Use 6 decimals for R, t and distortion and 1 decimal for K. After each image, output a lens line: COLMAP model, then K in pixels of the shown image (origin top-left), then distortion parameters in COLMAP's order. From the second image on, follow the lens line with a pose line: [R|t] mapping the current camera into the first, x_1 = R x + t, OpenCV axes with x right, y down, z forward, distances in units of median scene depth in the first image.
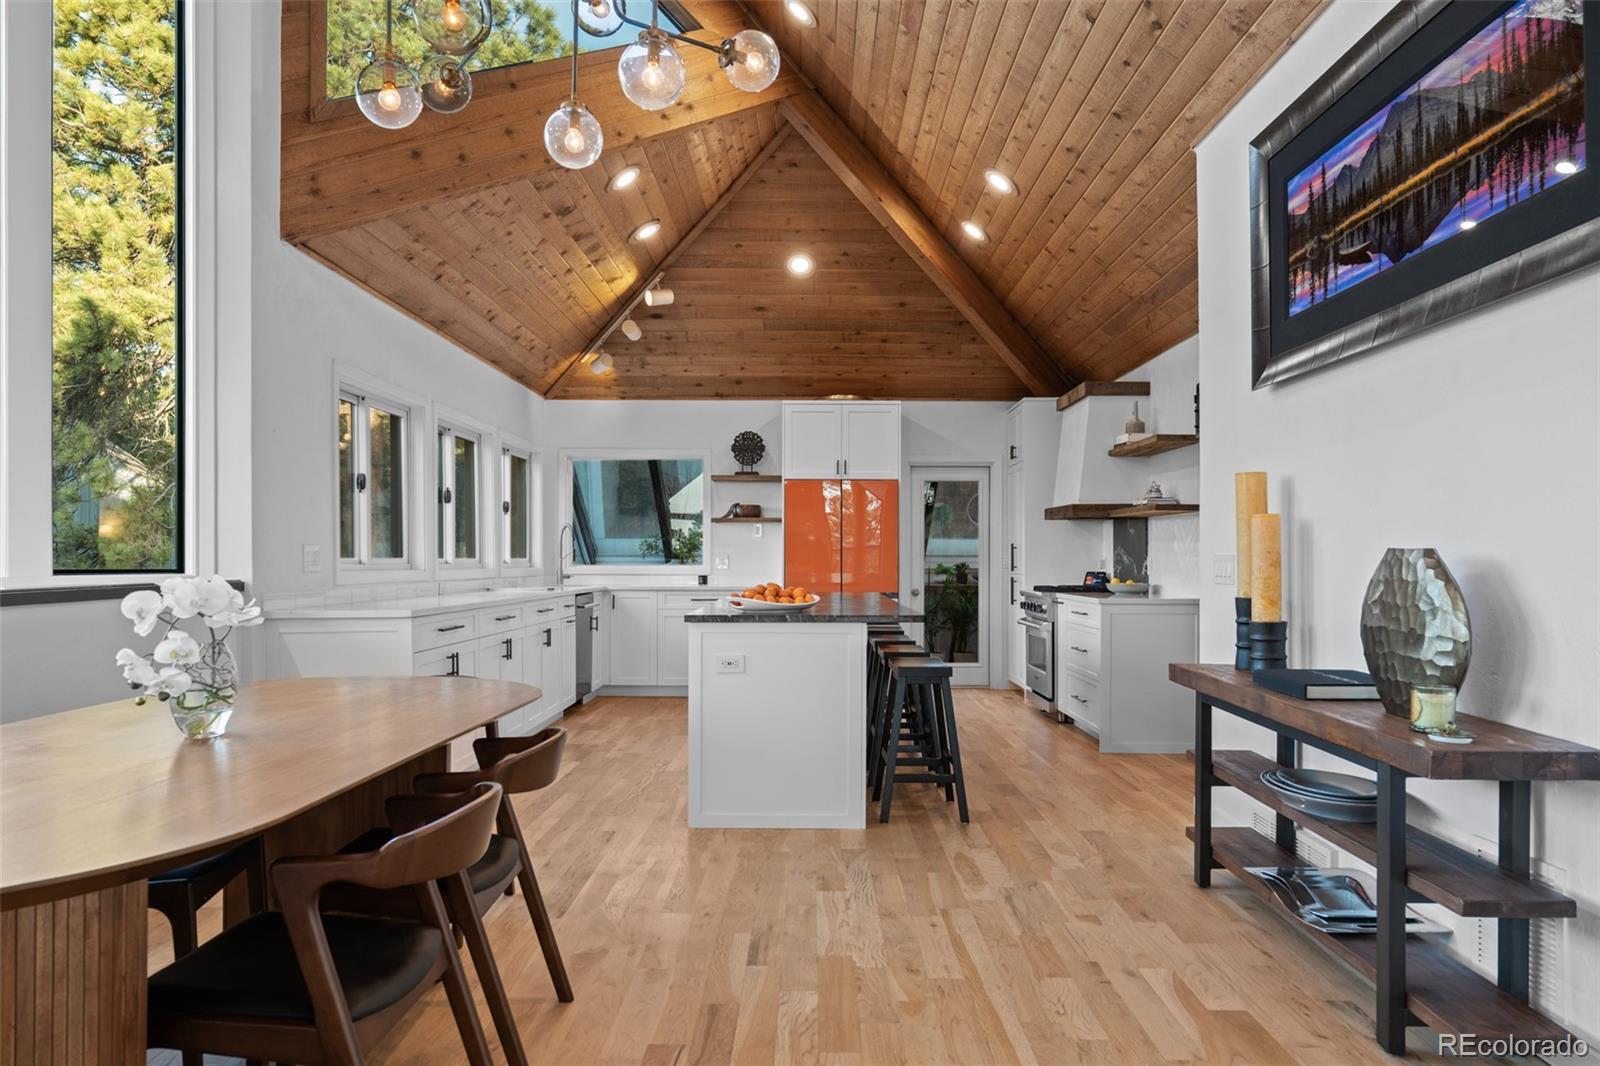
lens RADIAL K [[1095.8, 0, 809.1], [0, 1095.8, 565.4], [0, 0, 1]] dist [-0.001819, -0.001400]
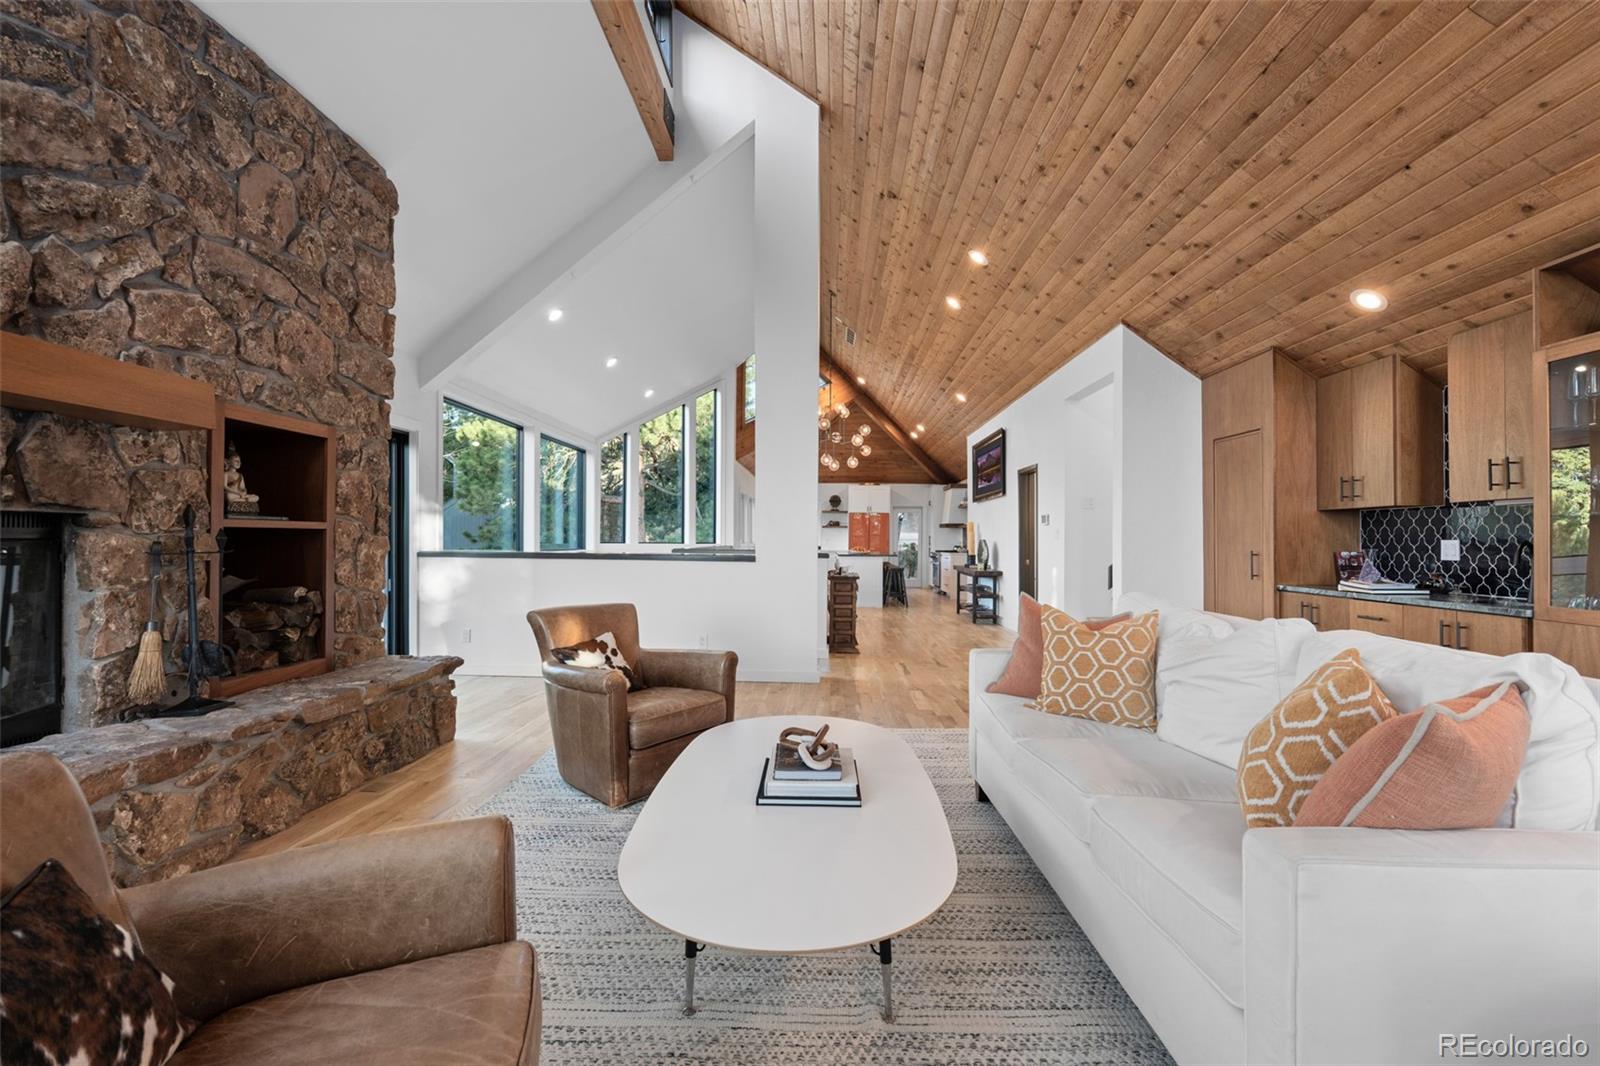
lens RADIAL K [[712.6, 0, 806.1], [0, 712.6, 533.1], [0, 0, 1]] dist [-0.002052, -0.000444]
pose [[0.999652, 0.003503, -0.026141, -0.087287], [-0.003912, 0.999871, -0.015580, 0.003434], [0.026083, 0.015677, 0.999537, -0.872152]]
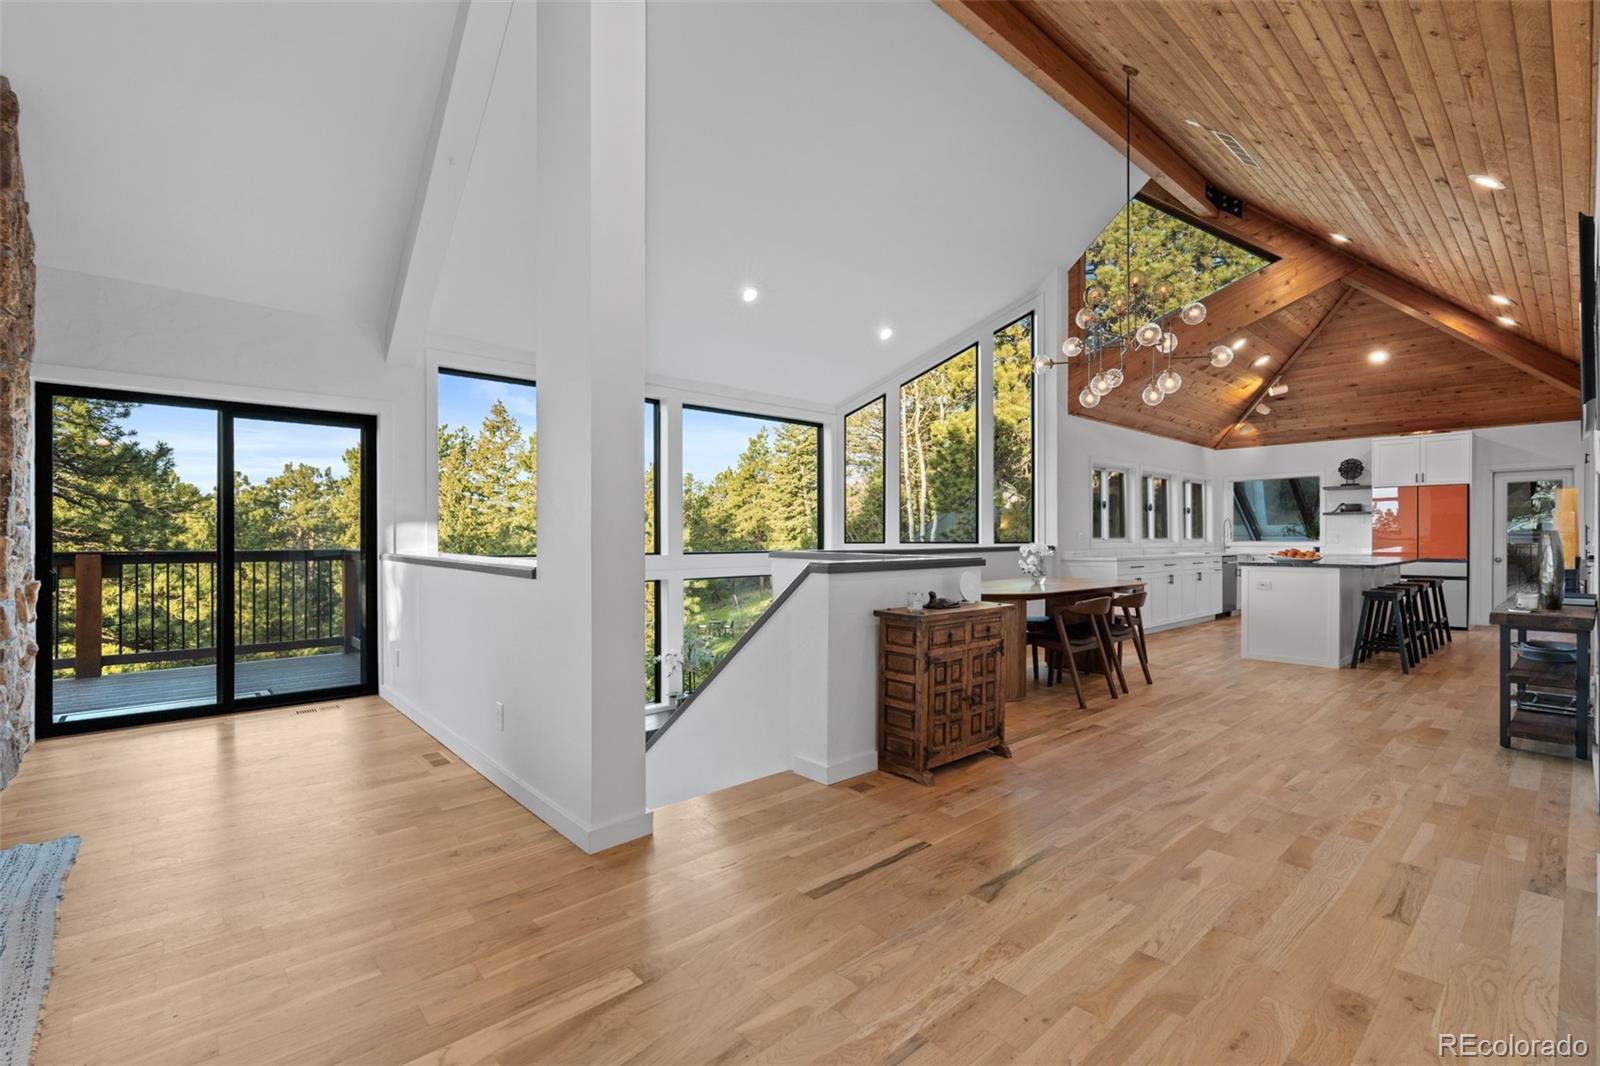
lens RADIAL K [[712.6, 0, 806.1], [0, 712.6, 533.1], [0, 0, 1]] dist [-0.002052, -0.000444]
pose [[0.674871, -0.007739, -0.737896, 0.188308], [-0.002012, 0.999922, -0.012327, 0.002837], [0.737933, 0.009804, 0.674802, -0.327275]]
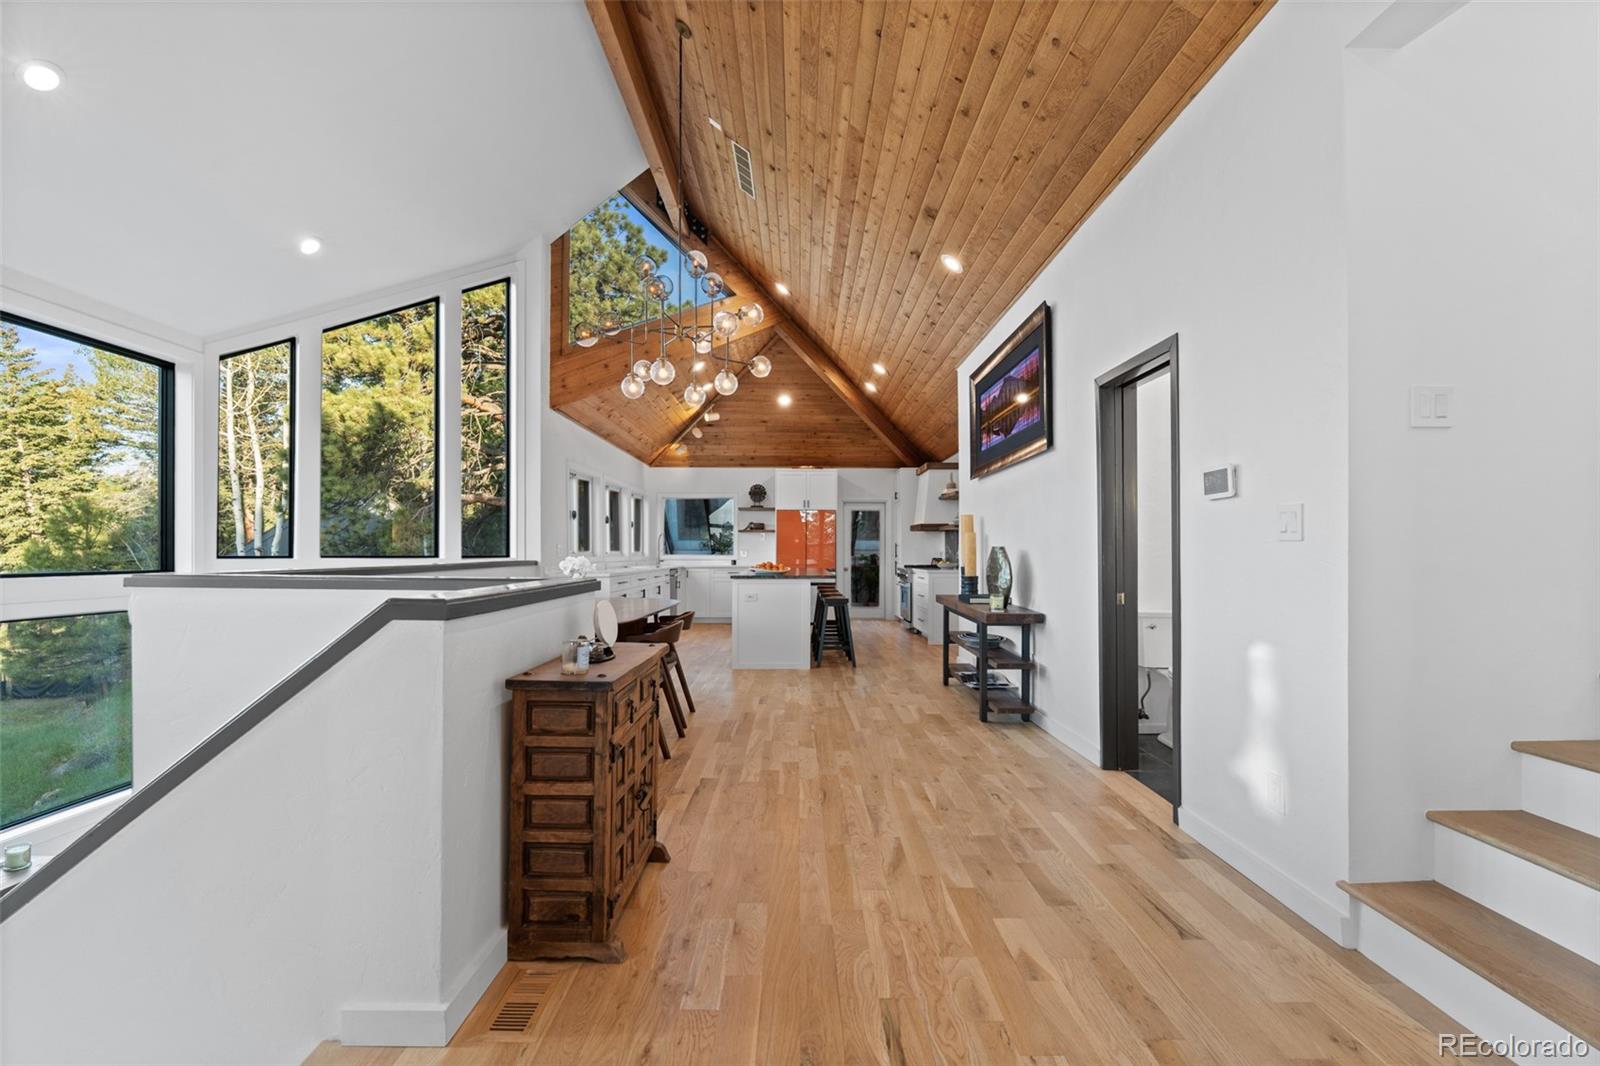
lens RADIAL K [[715.6, 0, 804.1], [0, 715.6, 542.8], [0, 0, 1]] dist [-0.002677, -0.000046]
pose [[0.999936, -0.000300, 0.011302, 0.011679], [0.000512, 0.999824, -0.018765, 0.002683], [-0.011294, 0.018770, 0.999760, -0.255916]]
